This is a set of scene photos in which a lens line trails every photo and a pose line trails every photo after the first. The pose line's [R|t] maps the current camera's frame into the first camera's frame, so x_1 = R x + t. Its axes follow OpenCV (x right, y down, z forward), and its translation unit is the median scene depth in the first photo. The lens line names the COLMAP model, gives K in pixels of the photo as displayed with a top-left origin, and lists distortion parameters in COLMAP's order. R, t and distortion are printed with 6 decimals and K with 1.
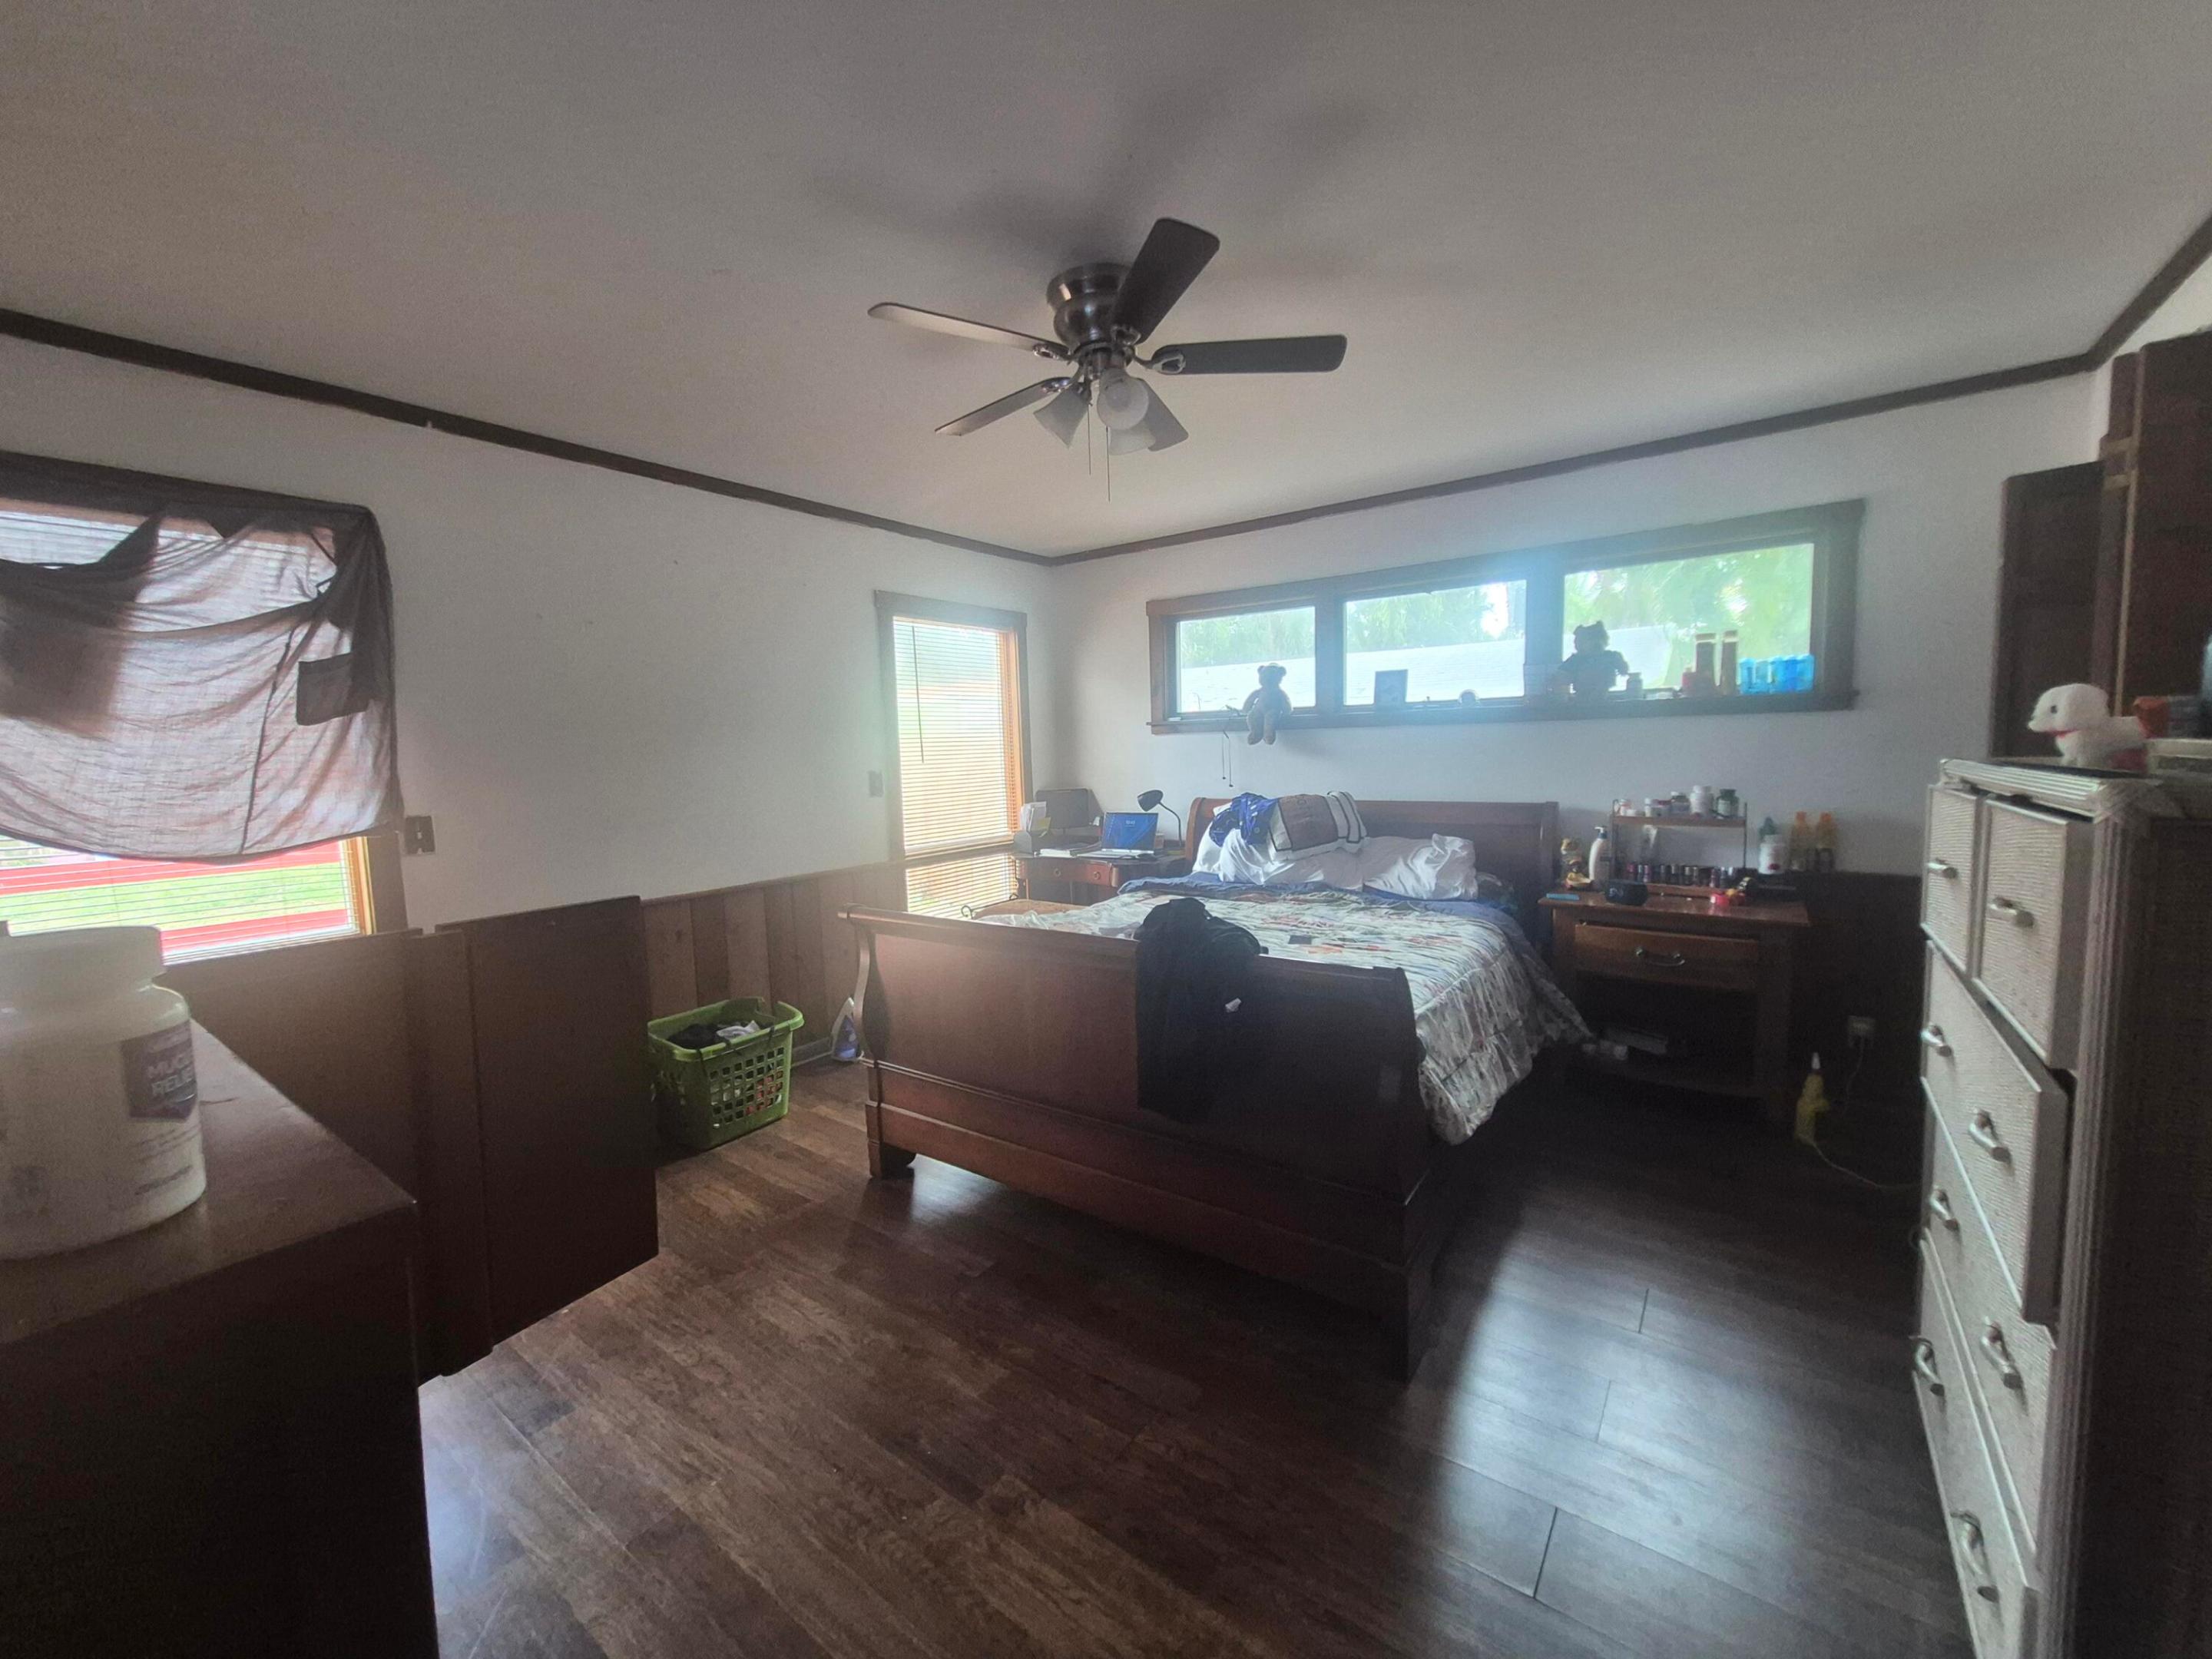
lens RADIAL K [[876.2, 0, 1088.9], [0, 876.2, 831.0], [0, 0, 1]] dist [0.001377, 0.001079]
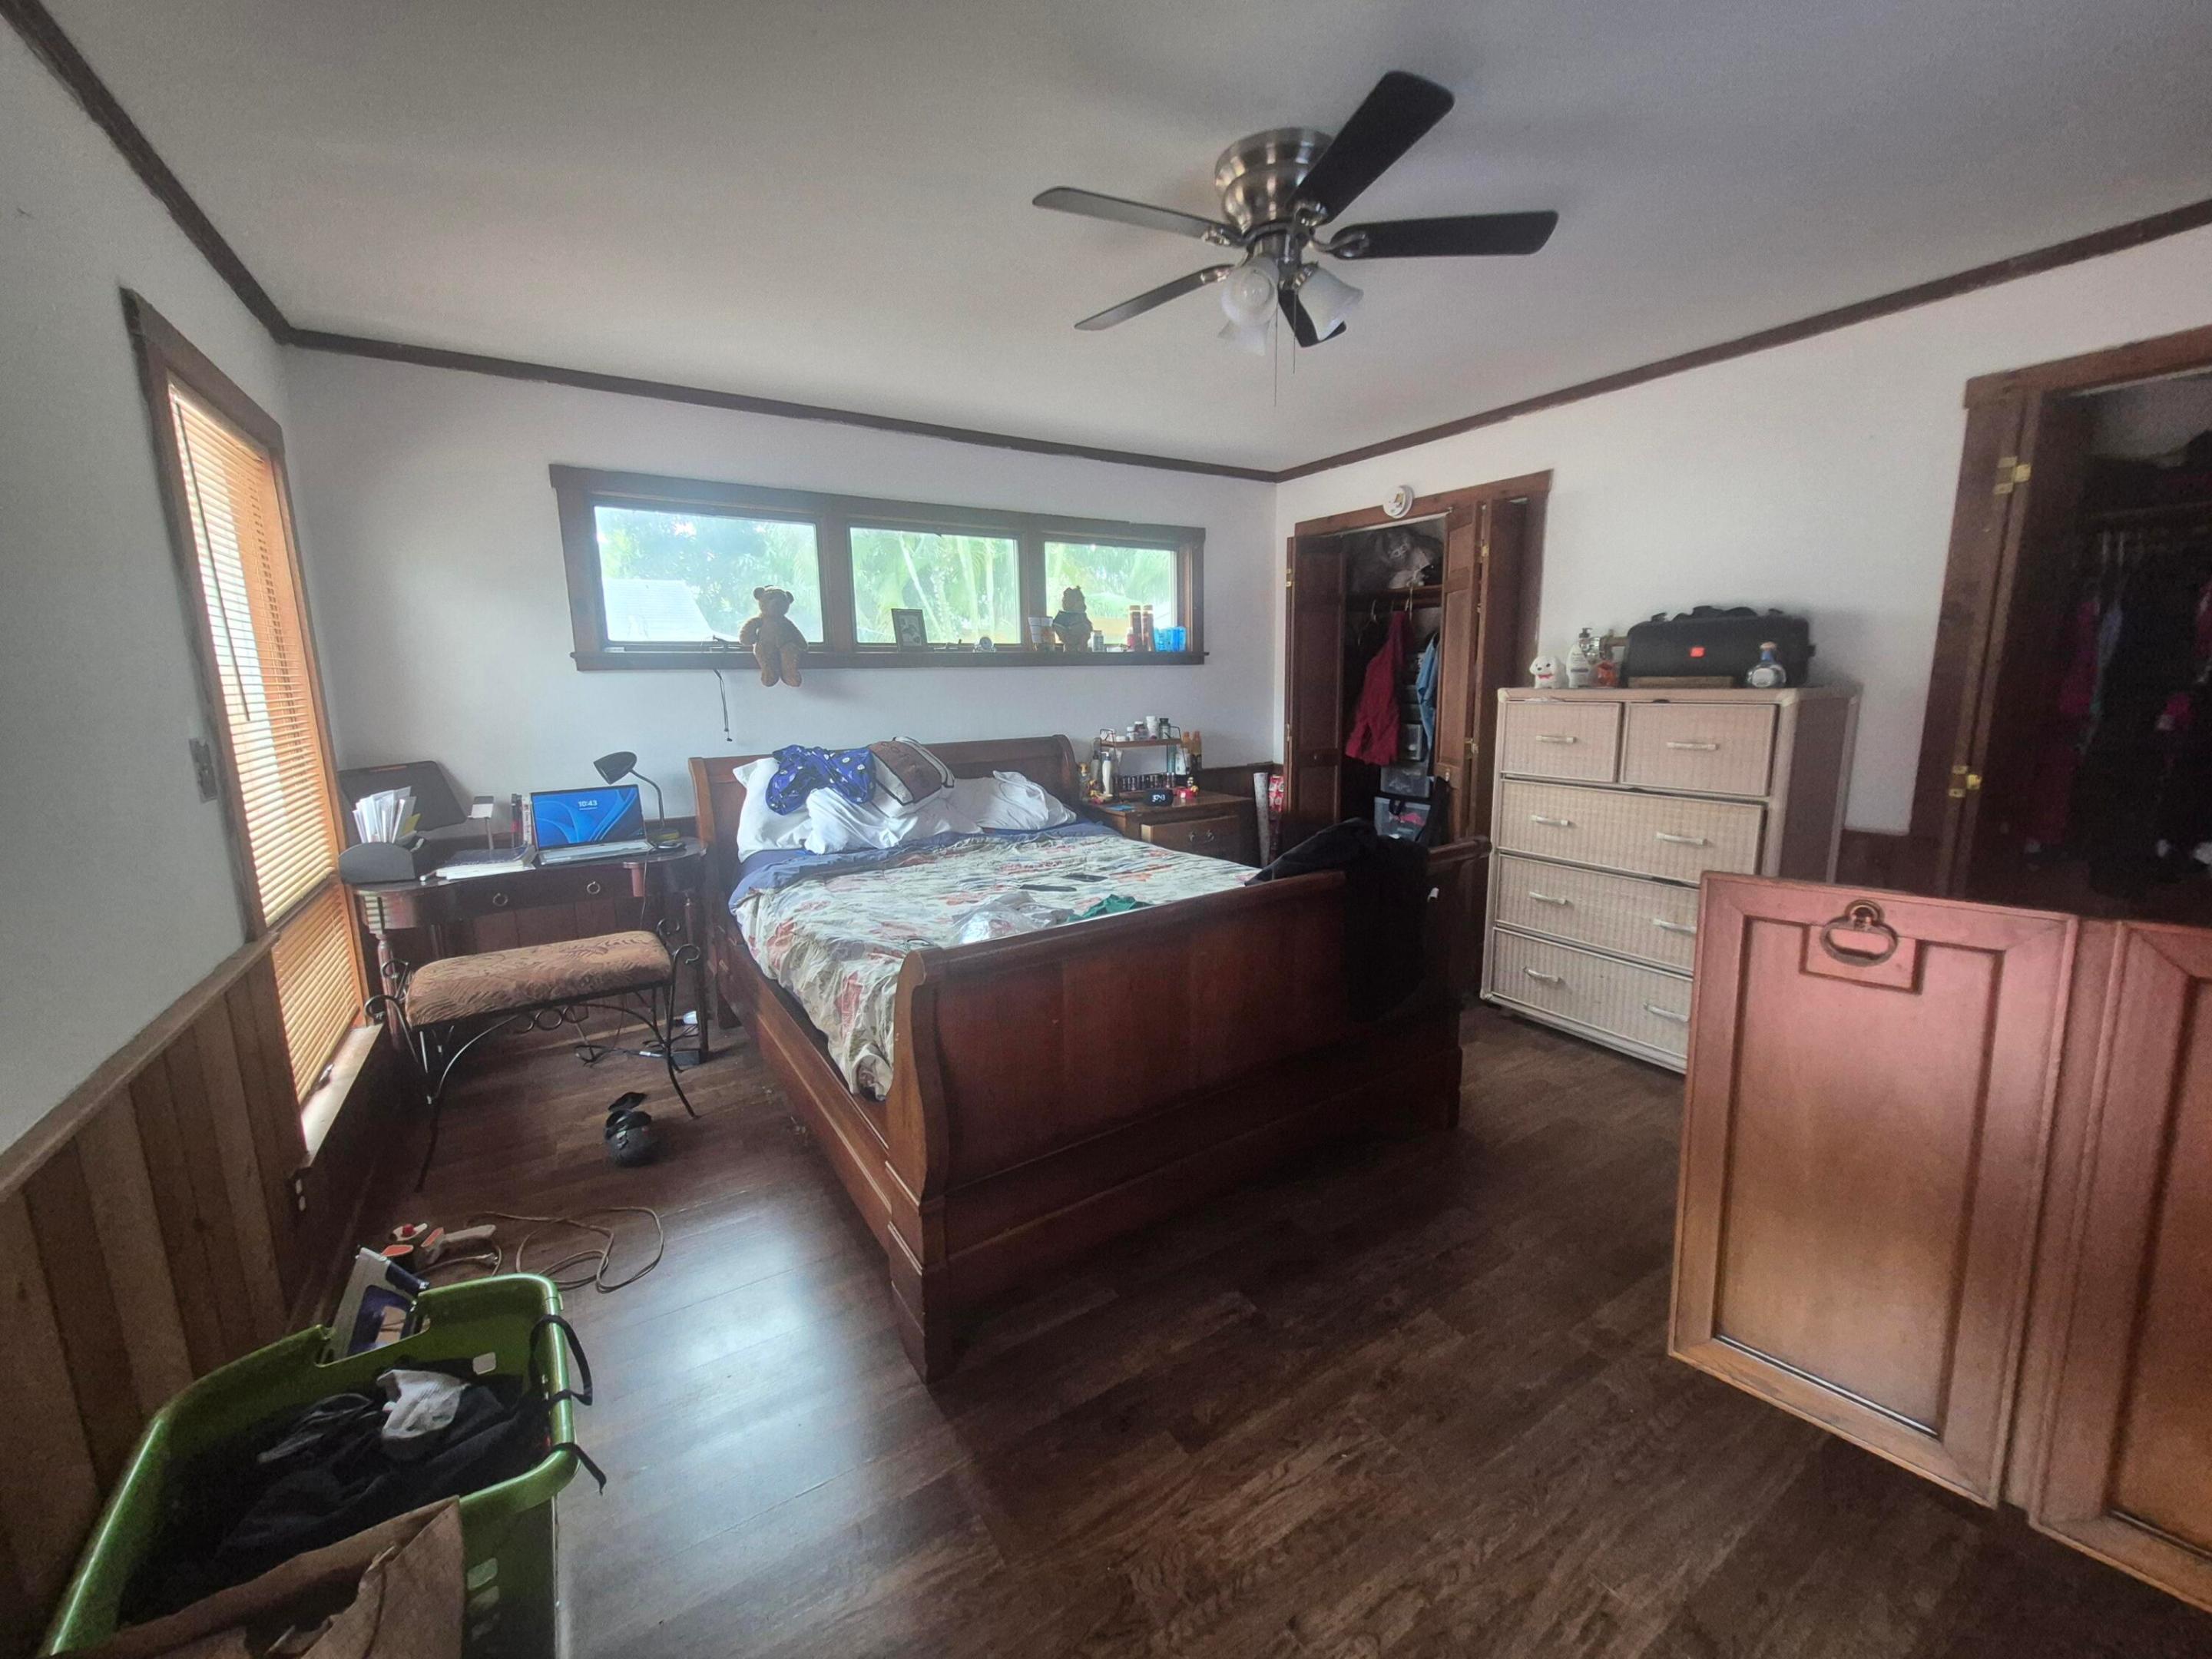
lens RADIAL K [[876.2, 0, 1107.0], [0, 876.2, 827.6], [0, 0, 1]] dist [0.001377, 0.001079]
pose [[0.348435, -0.144389, 0.926145, -0.607669], [0.096021, 0.988364, 0.117964, -0.045414], [-0.932402, 0.047826, 0.358245, 0.546163]]
